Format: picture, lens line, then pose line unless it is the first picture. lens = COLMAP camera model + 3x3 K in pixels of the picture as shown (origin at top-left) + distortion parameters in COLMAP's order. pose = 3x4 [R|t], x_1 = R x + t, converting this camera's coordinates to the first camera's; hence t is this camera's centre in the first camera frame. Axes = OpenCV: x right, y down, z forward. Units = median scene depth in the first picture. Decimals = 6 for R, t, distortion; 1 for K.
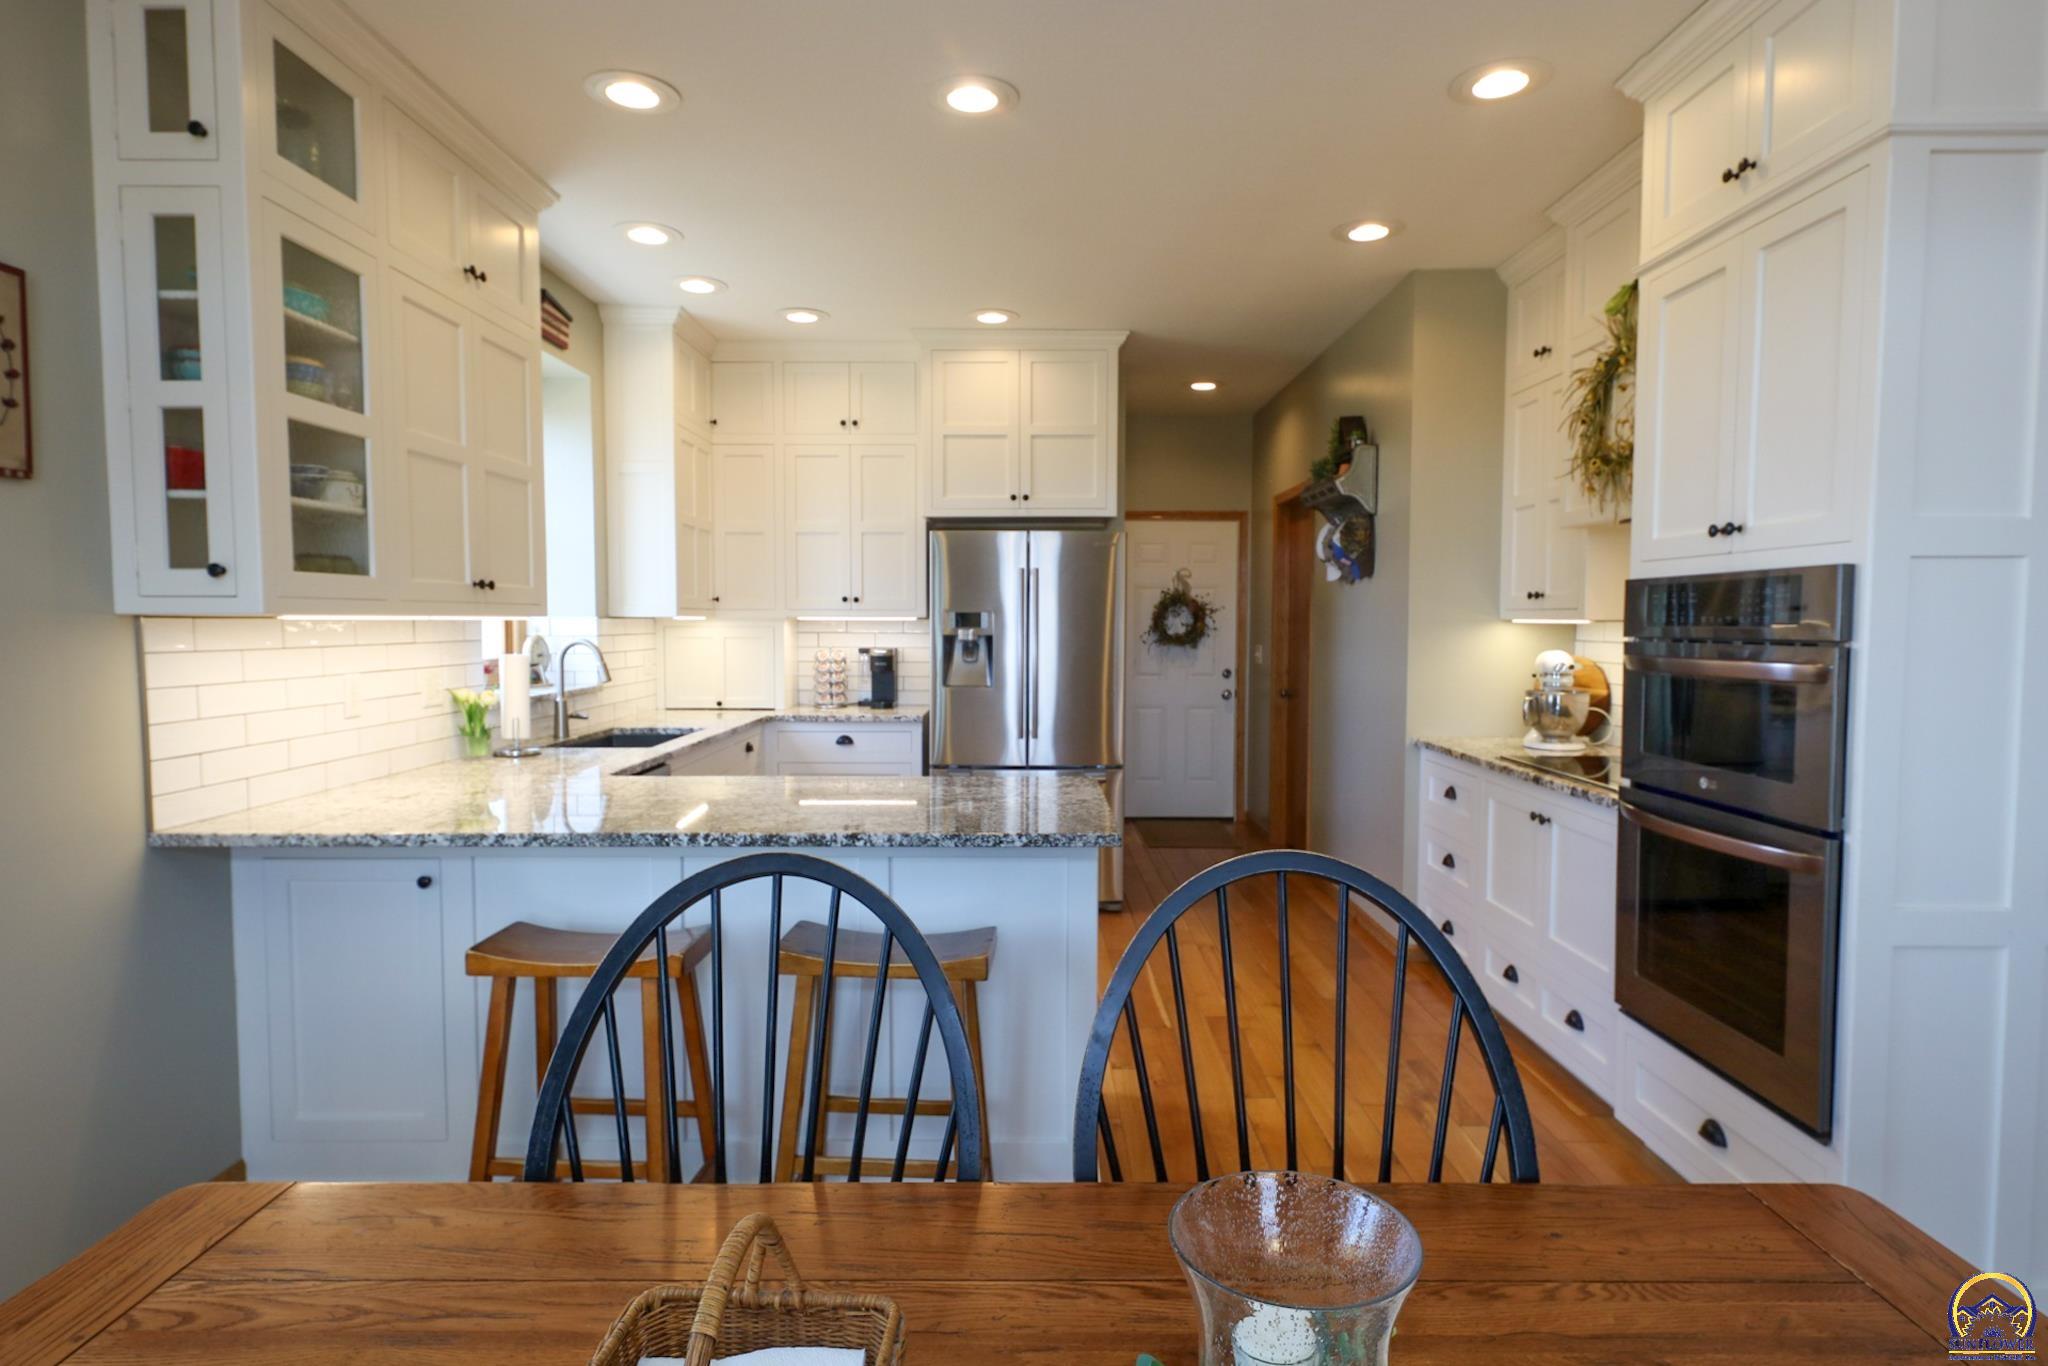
lens RADIAL K [[1144.0, 0, 1028.3], [0, 1144.0, 691.3], [0, 0, 1]] dist [0.008343, -0.001921]
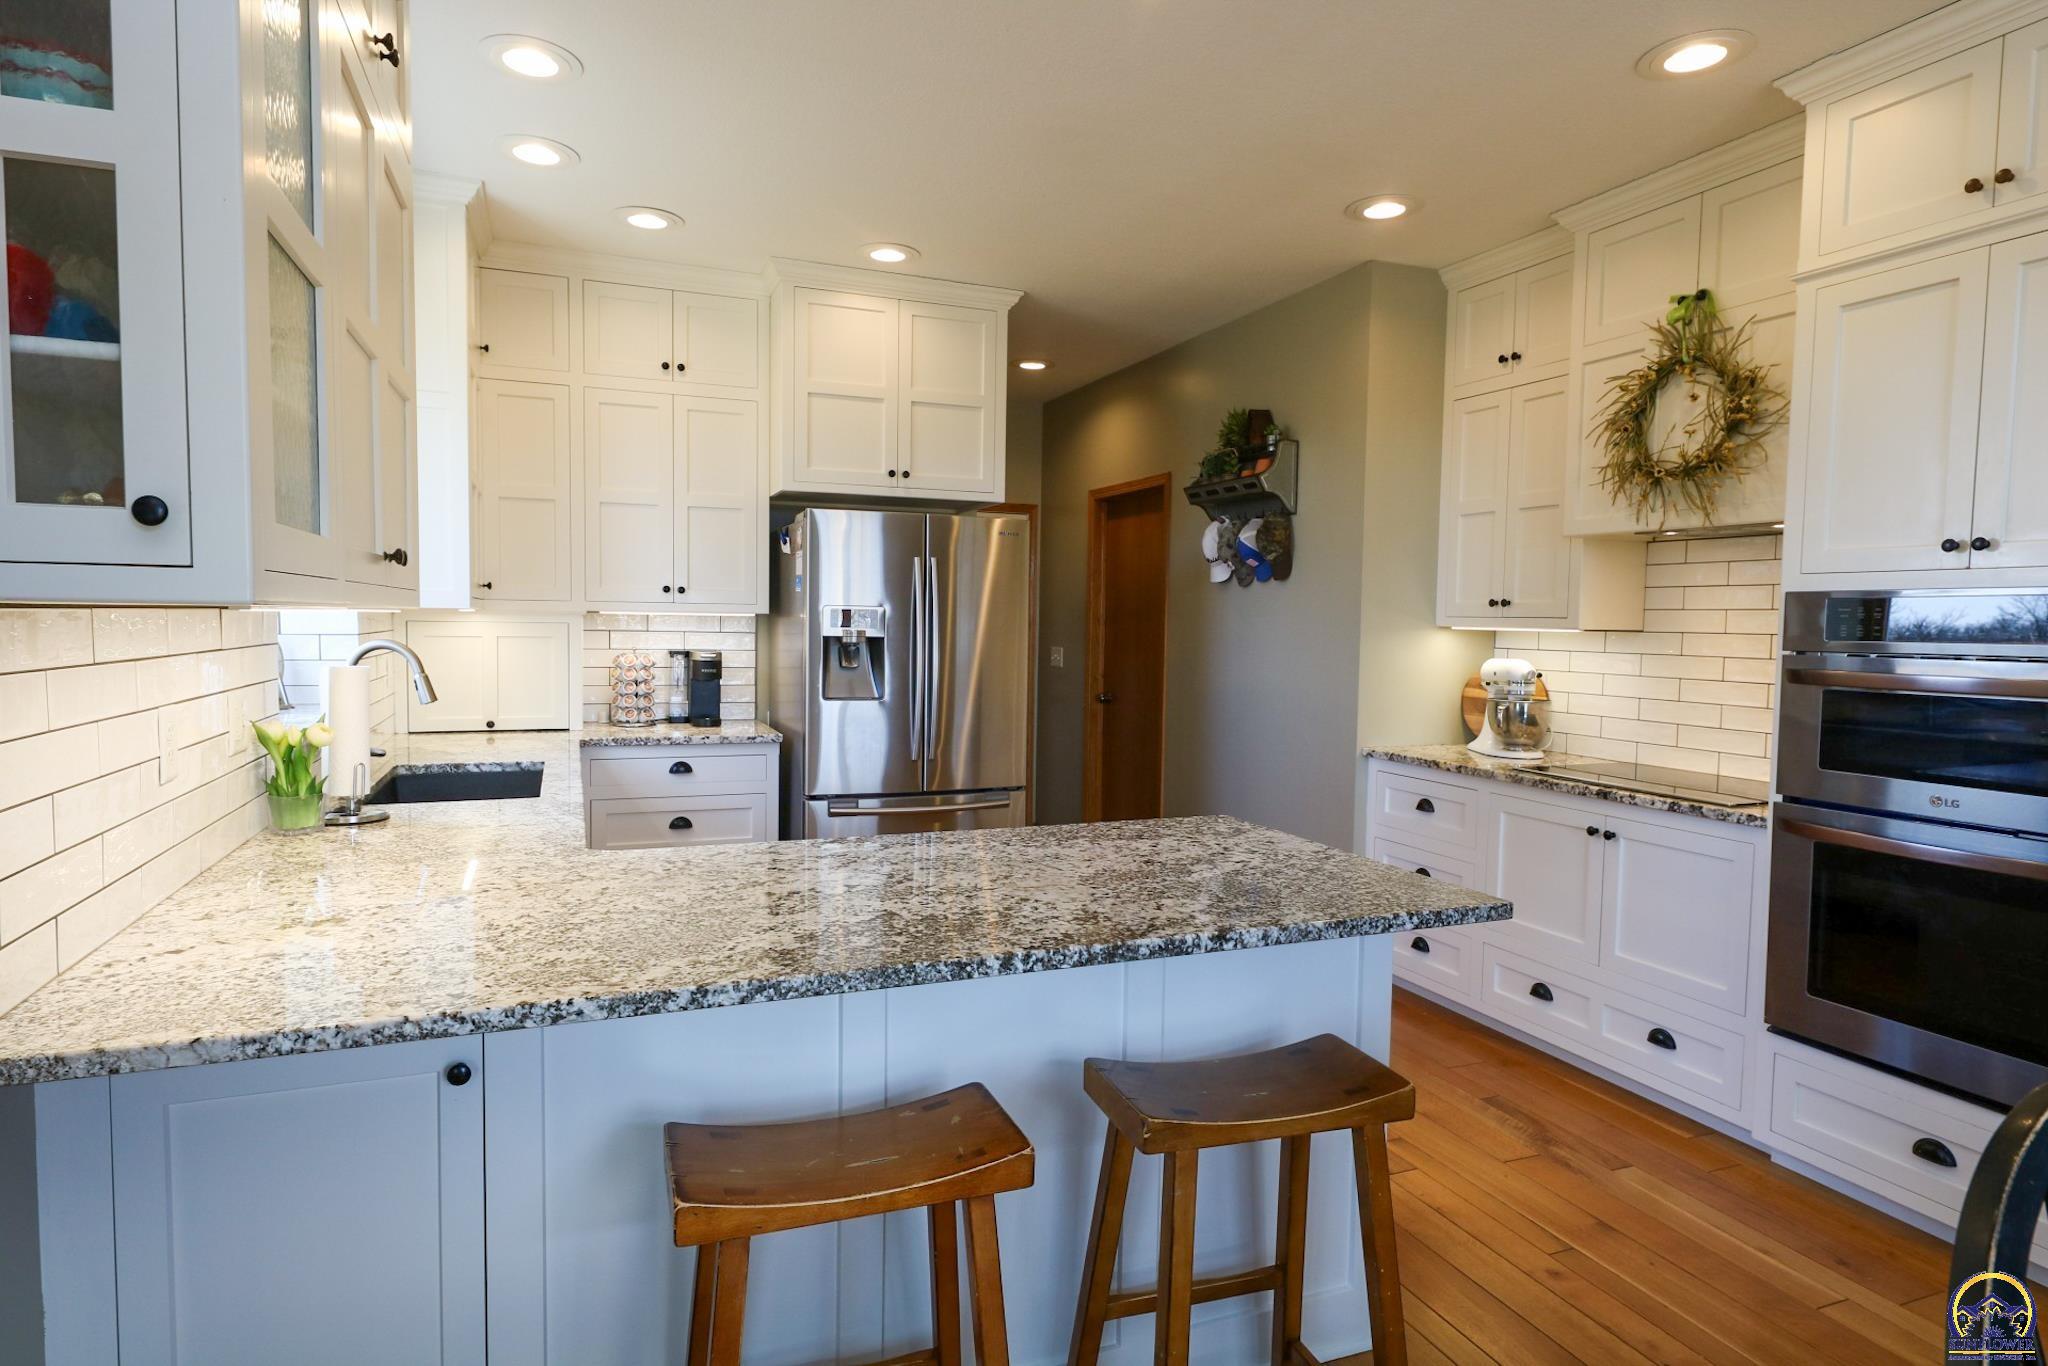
lens RADIAL K [[1144.0, 0, 1022.4], [0, 1144.0, 687.0], [0, 0, 1]] dist [0.008343, -0.001921]
pose [[0.925720, -0.009240, 0.378097, -0.341180], [0.009017, 0.999957, 0.002360, -0.018336], [-0.378103, 0.001225, 0.925763, 0.256345]]
